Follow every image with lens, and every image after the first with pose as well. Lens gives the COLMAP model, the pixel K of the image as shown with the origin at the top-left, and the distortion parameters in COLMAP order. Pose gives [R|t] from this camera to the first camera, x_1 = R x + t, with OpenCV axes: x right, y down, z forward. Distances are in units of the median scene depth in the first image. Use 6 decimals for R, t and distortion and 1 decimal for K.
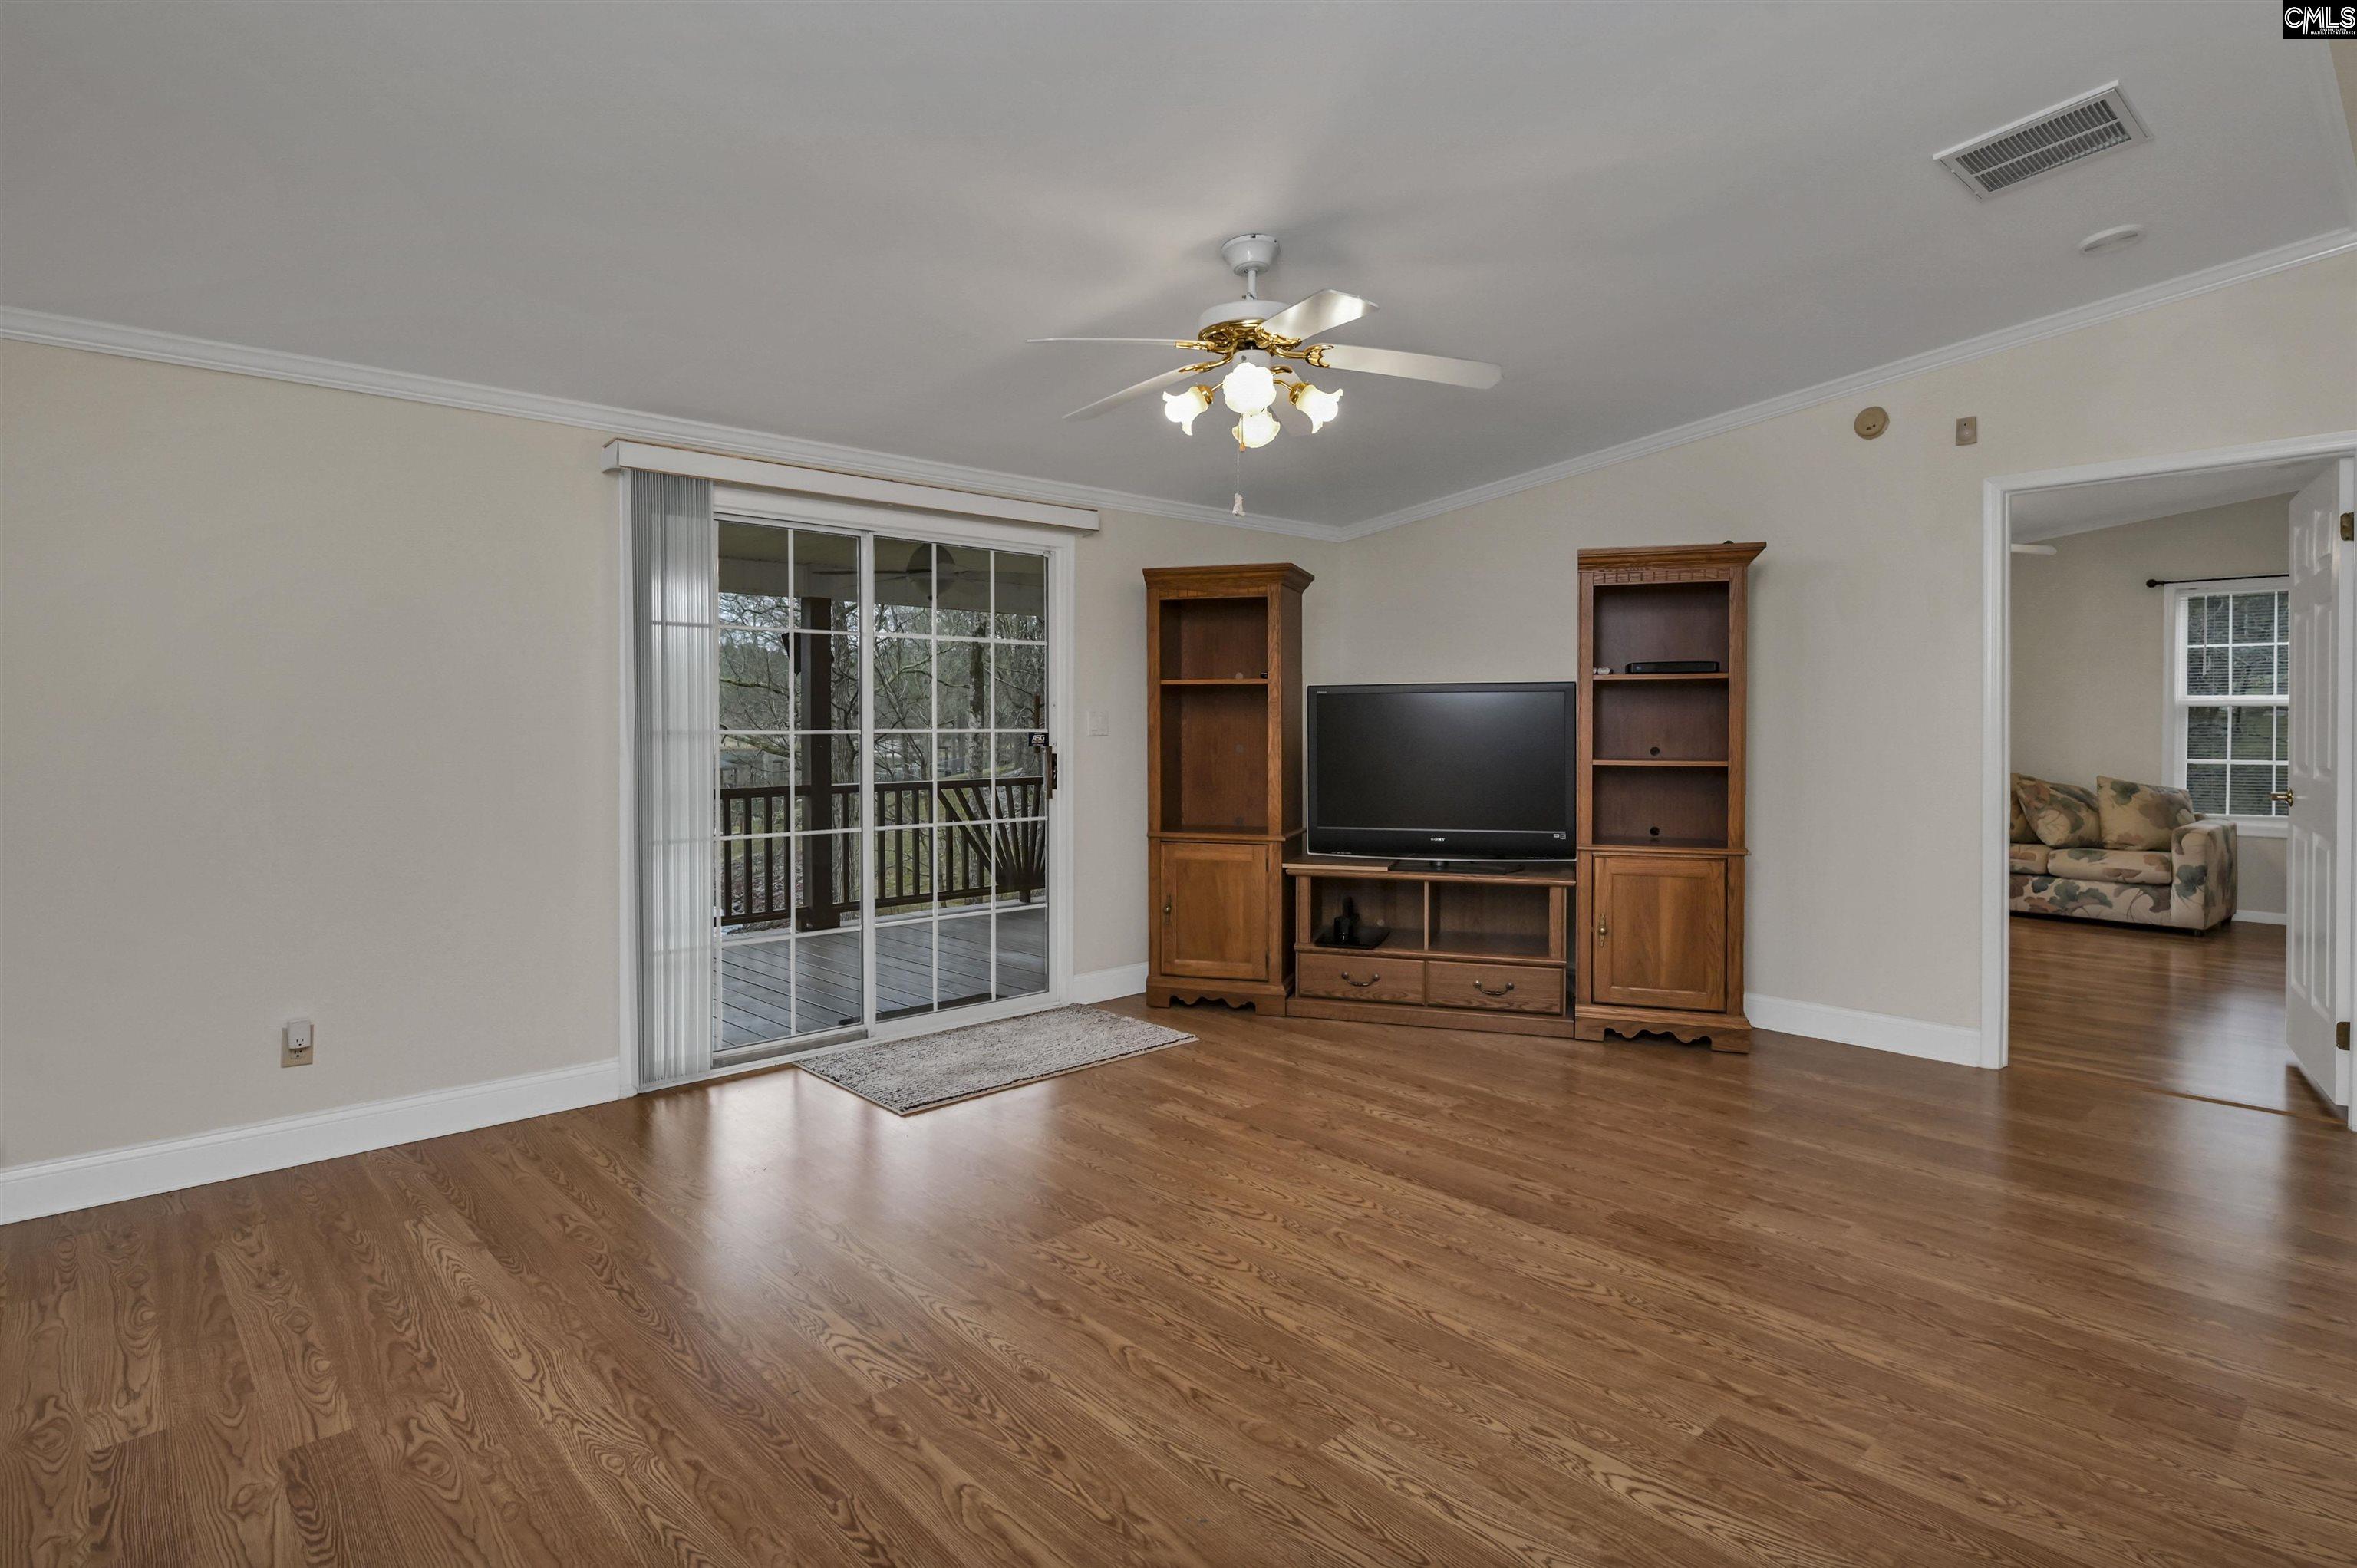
lens RADIAL K [[1233.8, 0, 1131.5], [0, 1233.8, 717.9], [0, 0, 1]] dist [0.005282, -0.005809]
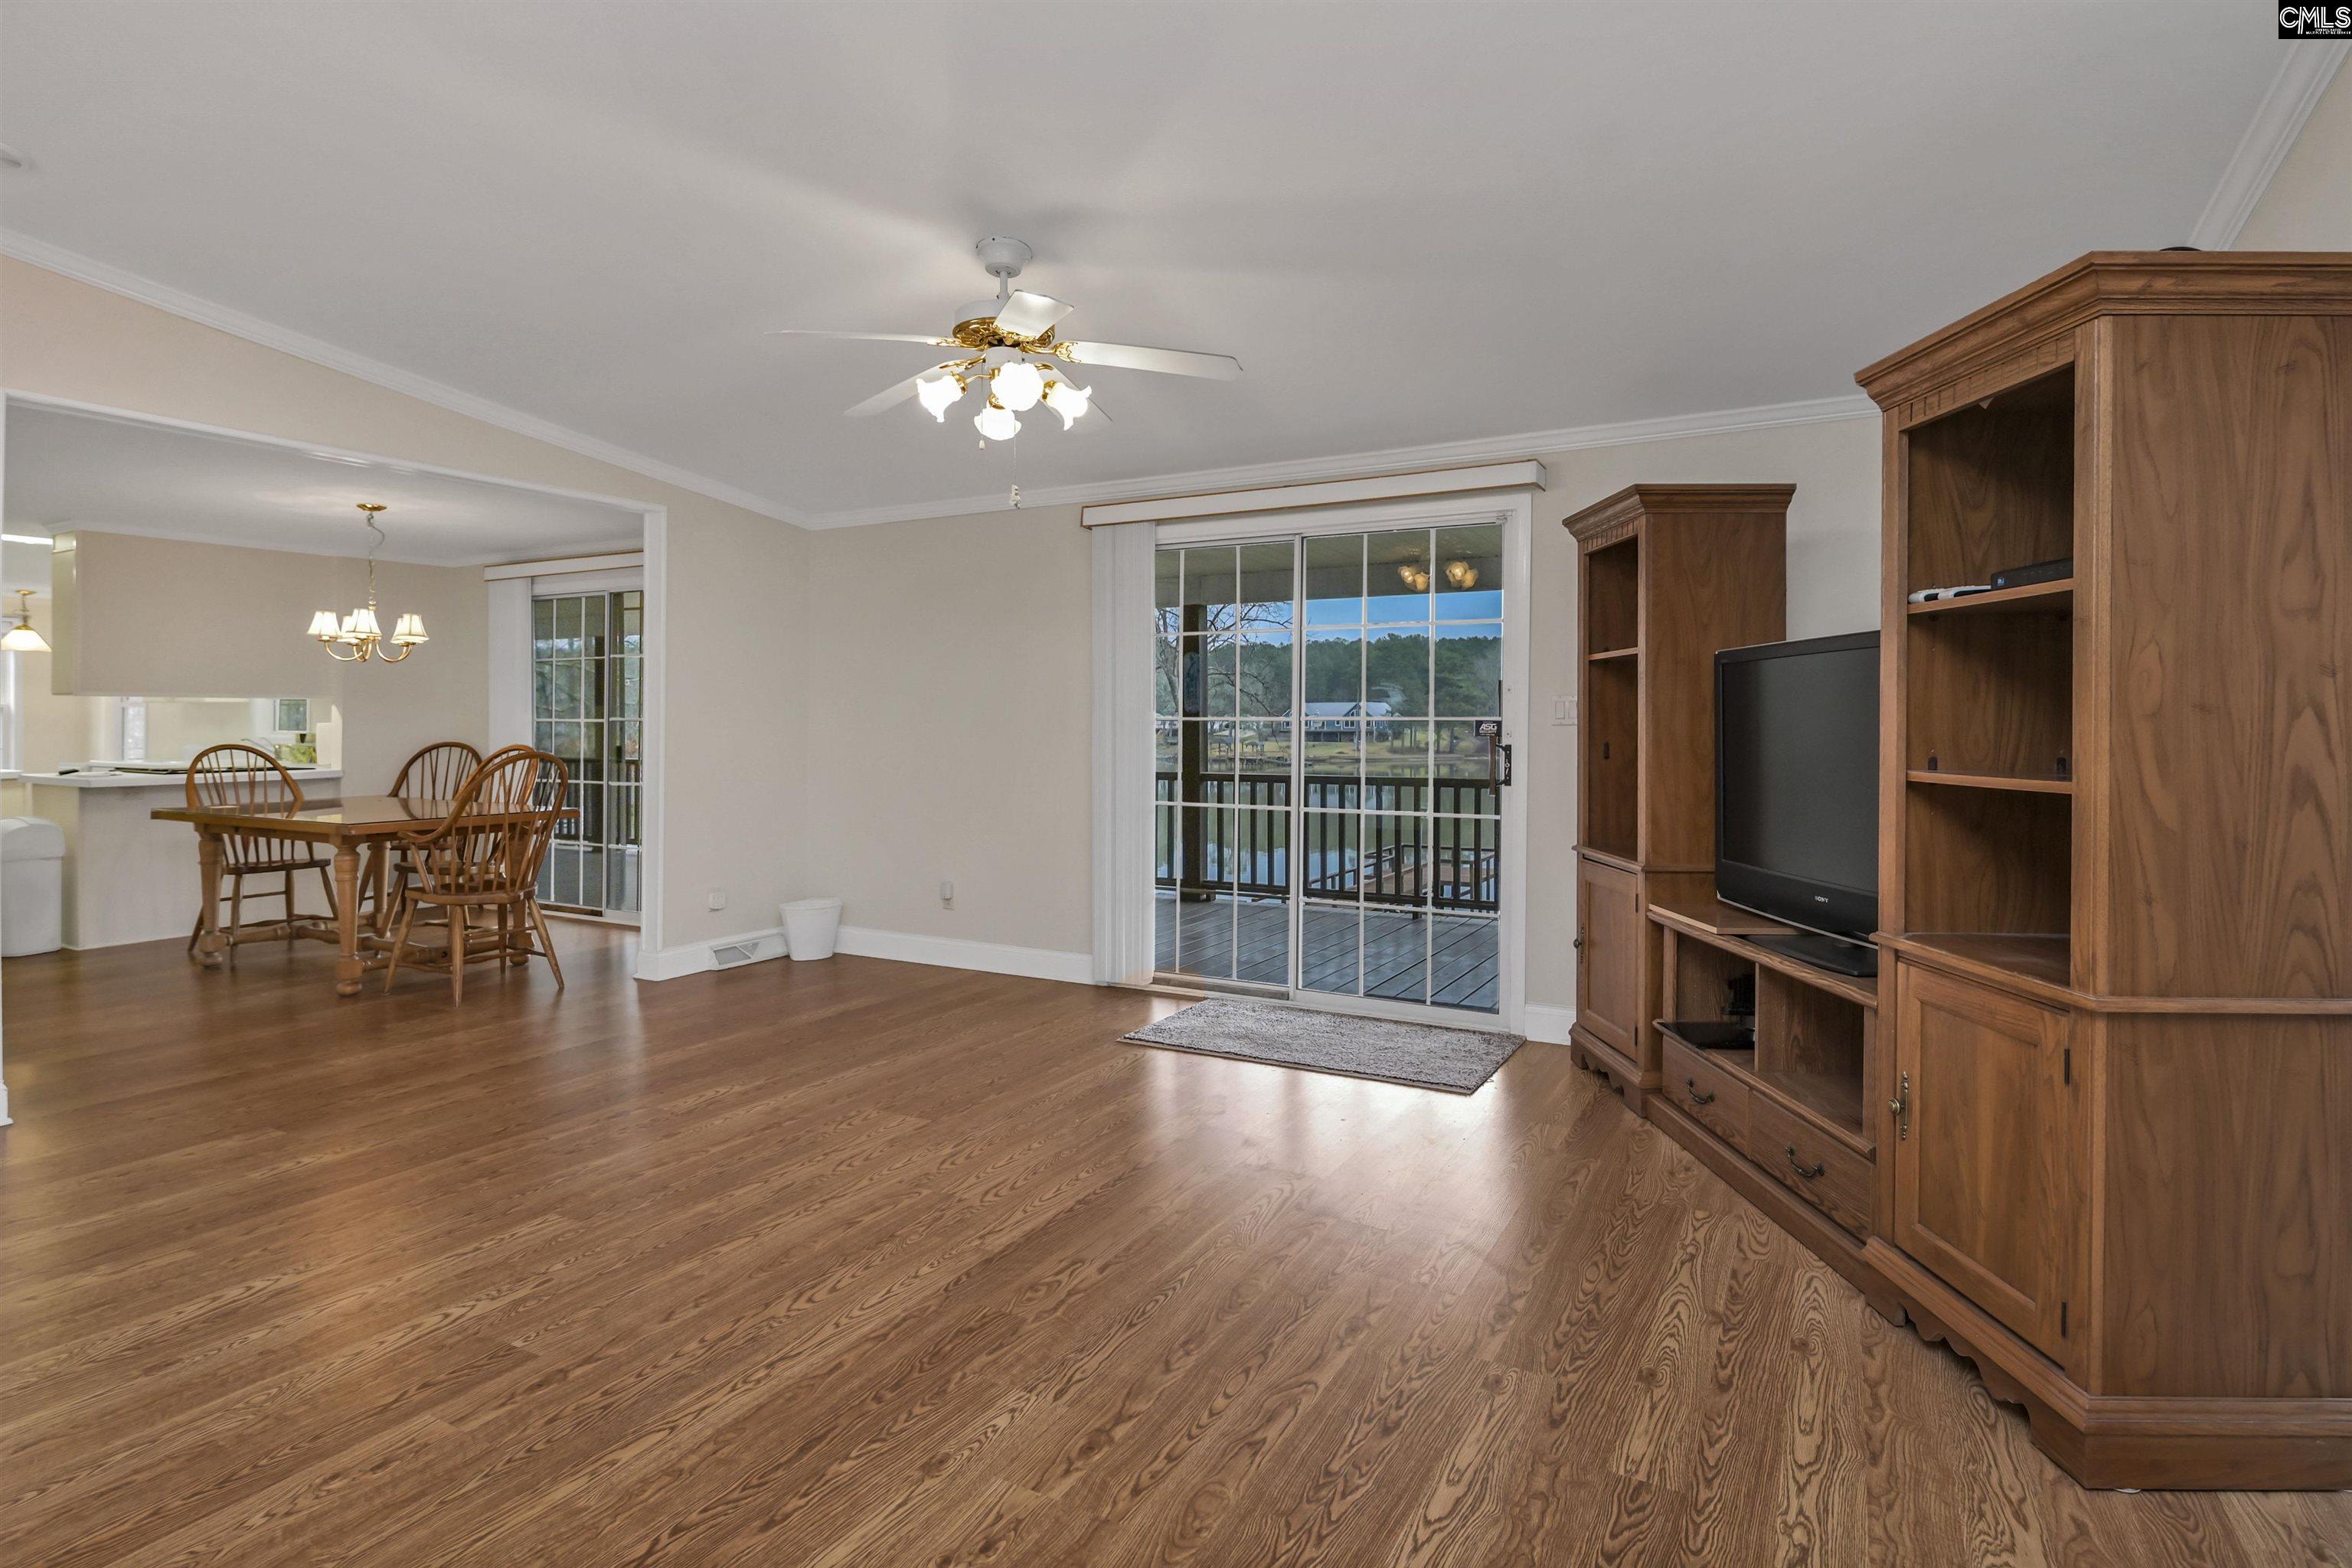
lens RADIAL K [[1231.3, 0, 1192.9], [0, 1231.3, 731.2], [0, 0, 1]] dist [0.005282, -0.005809]
pose [[0.311884, 0.007268, -0.950092, 1.544359], [0.000518, 0.999969, 0.007820, 0.024960], [0.950120, -0.002931, 0.311871, 1.131869]]
